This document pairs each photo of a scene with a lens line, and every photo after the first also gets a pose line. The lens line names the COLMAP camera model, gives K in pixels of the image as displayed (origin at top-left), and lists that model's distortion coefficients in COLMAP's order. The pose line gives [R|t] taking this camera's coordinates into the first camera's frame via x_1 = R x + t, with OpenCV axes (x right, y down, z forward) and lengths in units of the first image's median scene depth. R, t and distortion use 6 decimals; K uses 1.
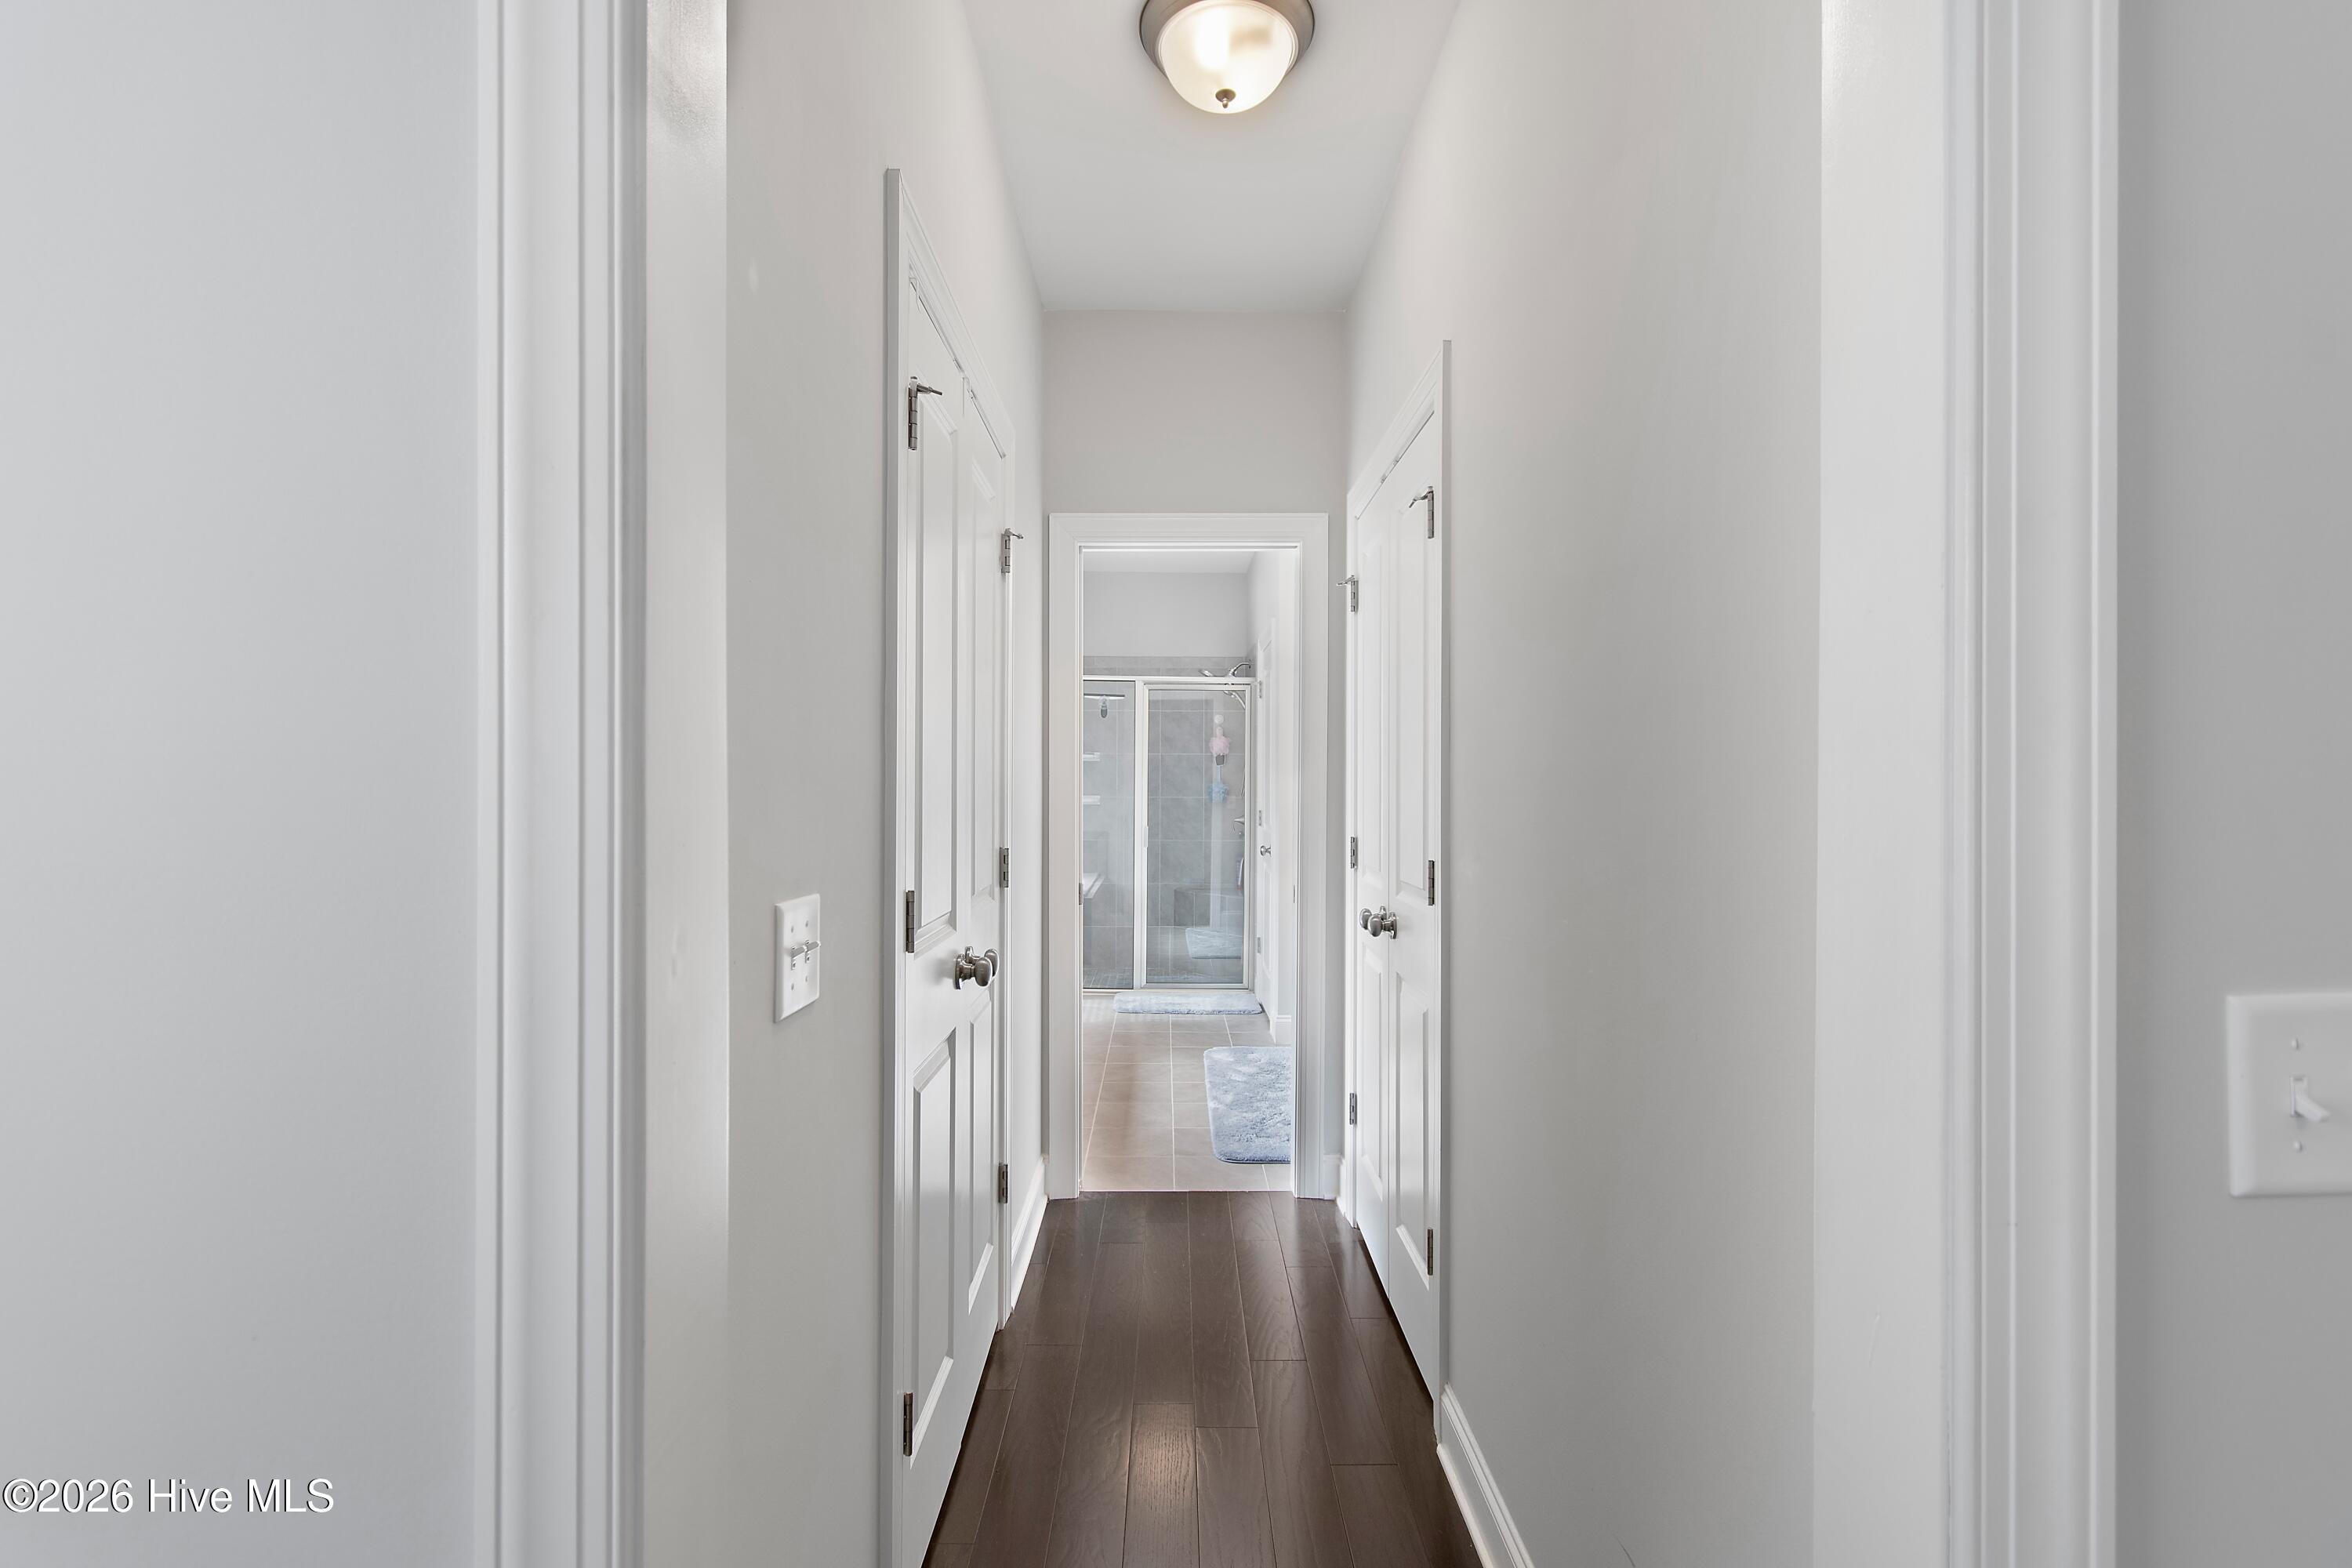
lens RADIAL K [[1045.3, 0, 1179.8], [0, 1045.3, 786.1], [0, 0, 1]] dist [0.000973, -0.001238]
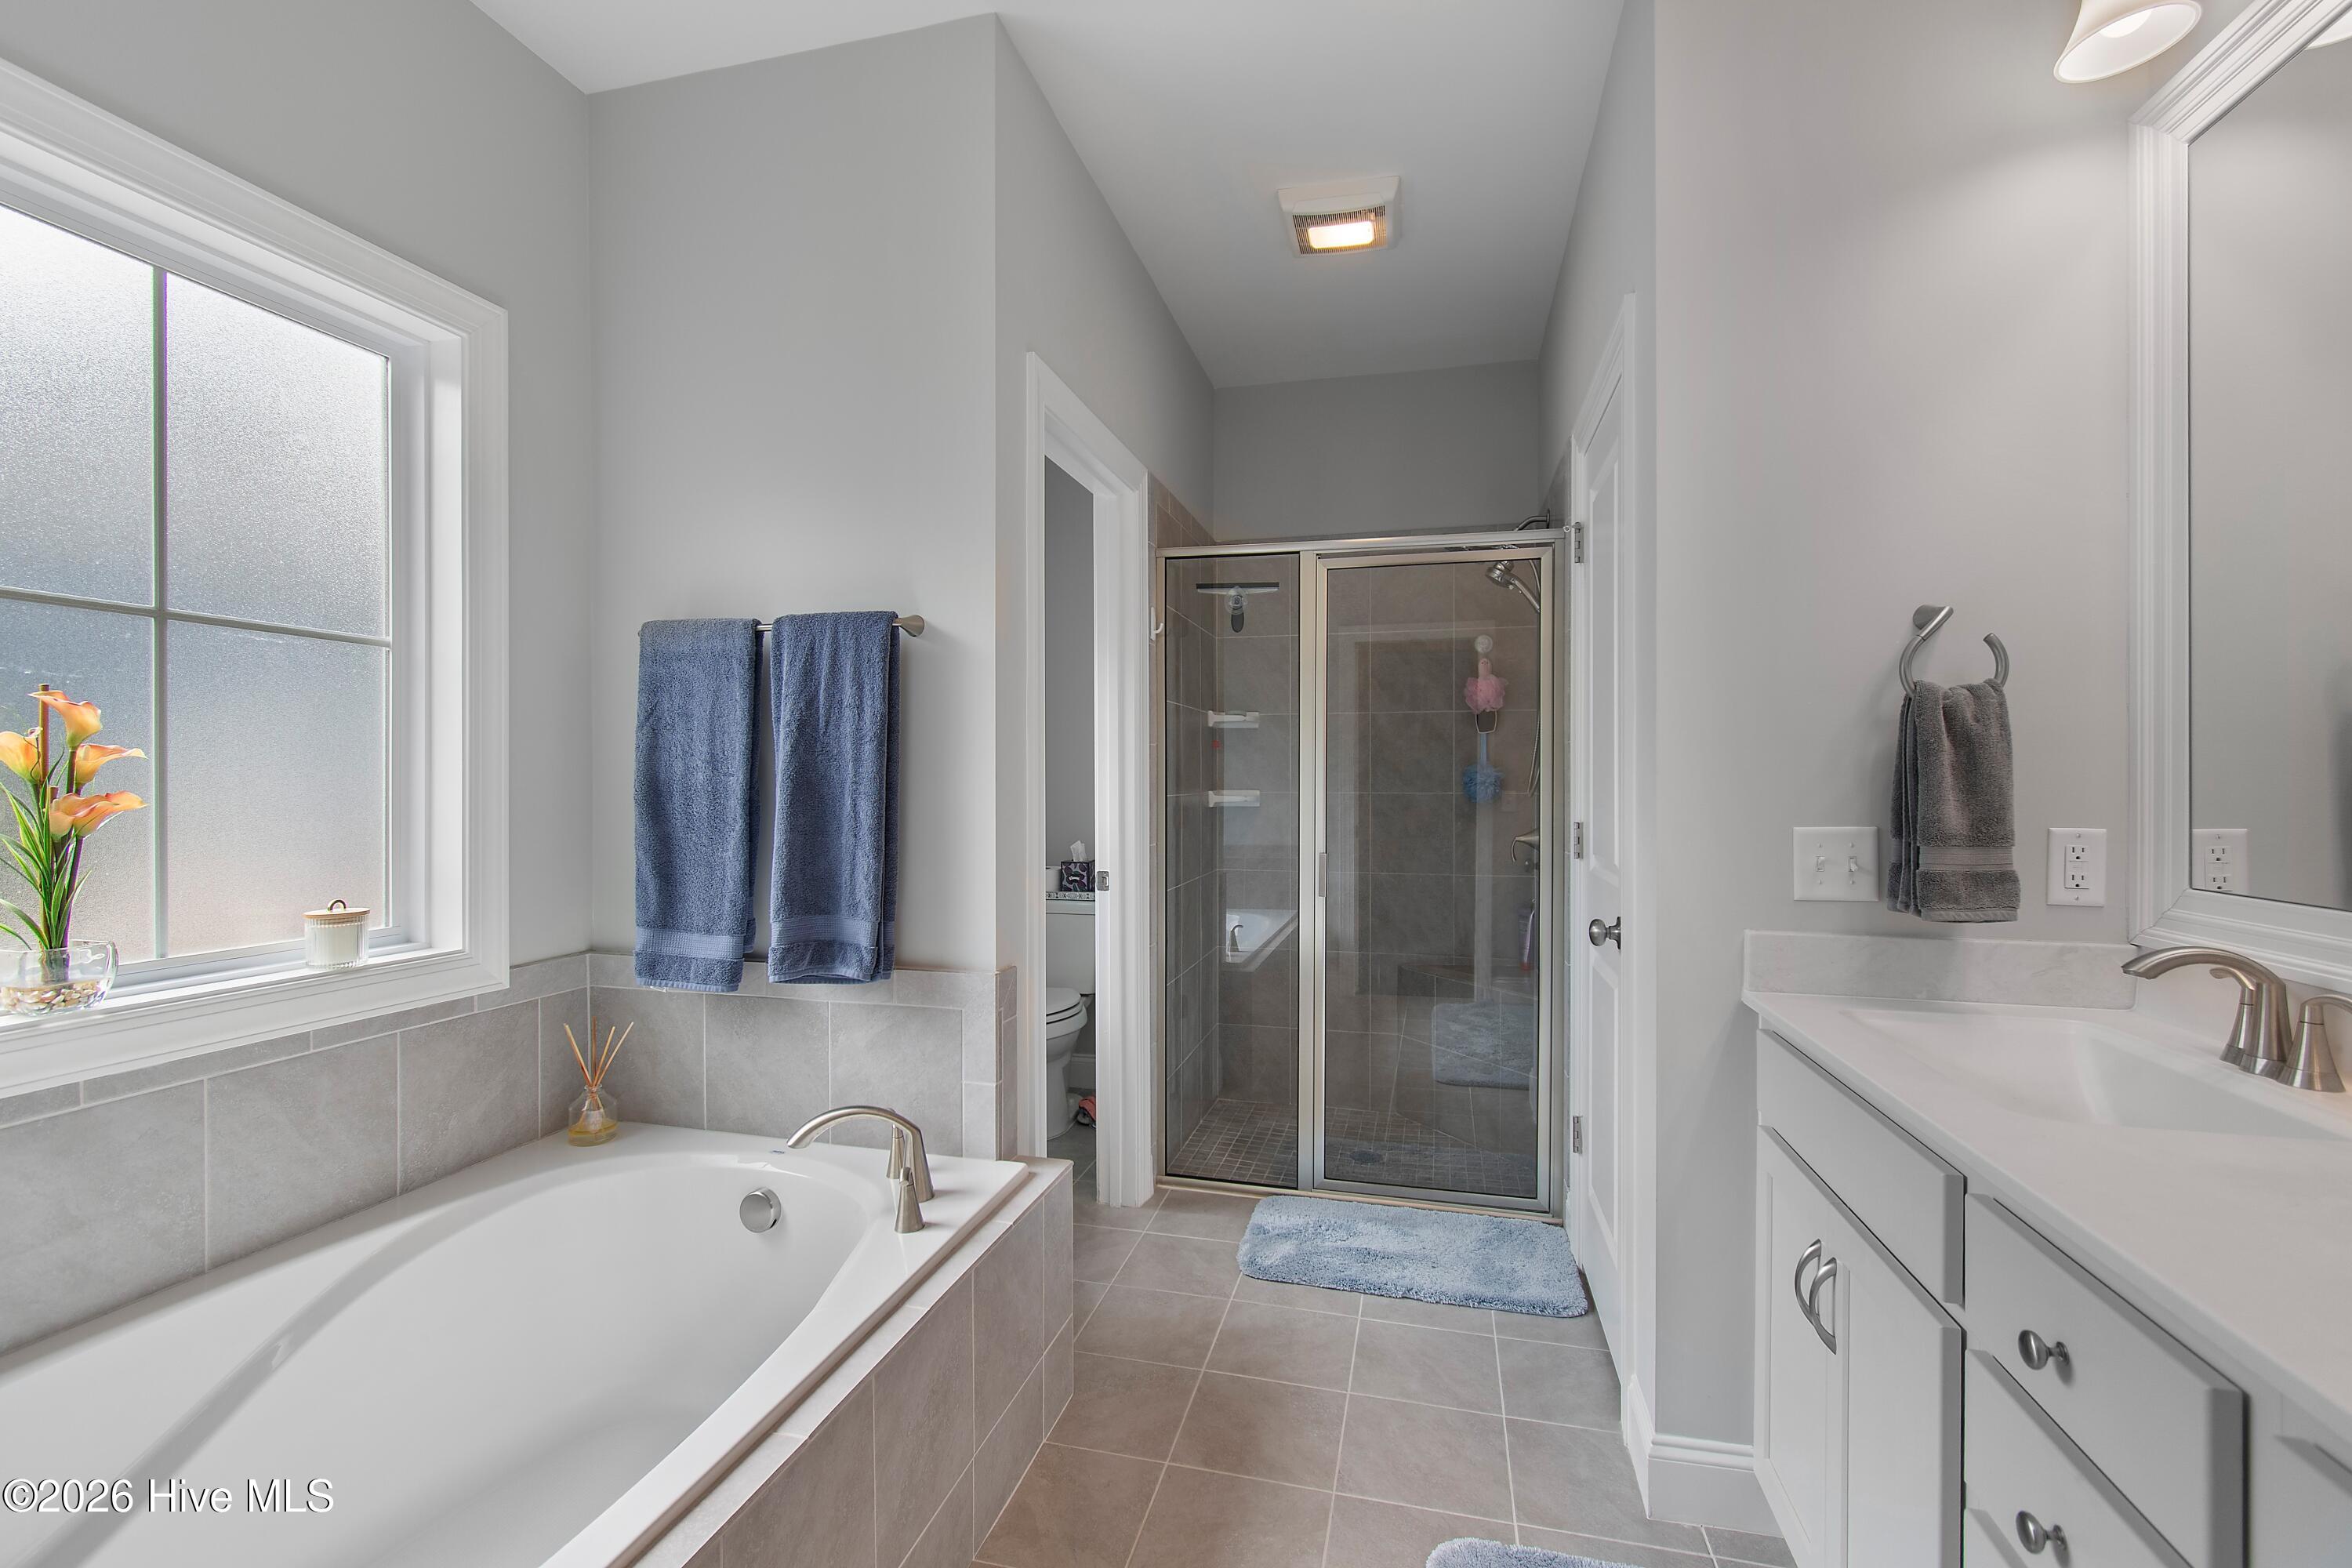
lens RADIAL K [[1045.3, 0, 1158.7], [0, 1045.3, 792.8], [0, 0, 1]] dist [0.000973, -0.001238]
pose [[0.962376, -0.001636, -0.271717, 0.023800], [0.005217, 0.999909, 0.012455, 0.003702], [0.271672, -0.013404, 0.962297, 0.478806]]
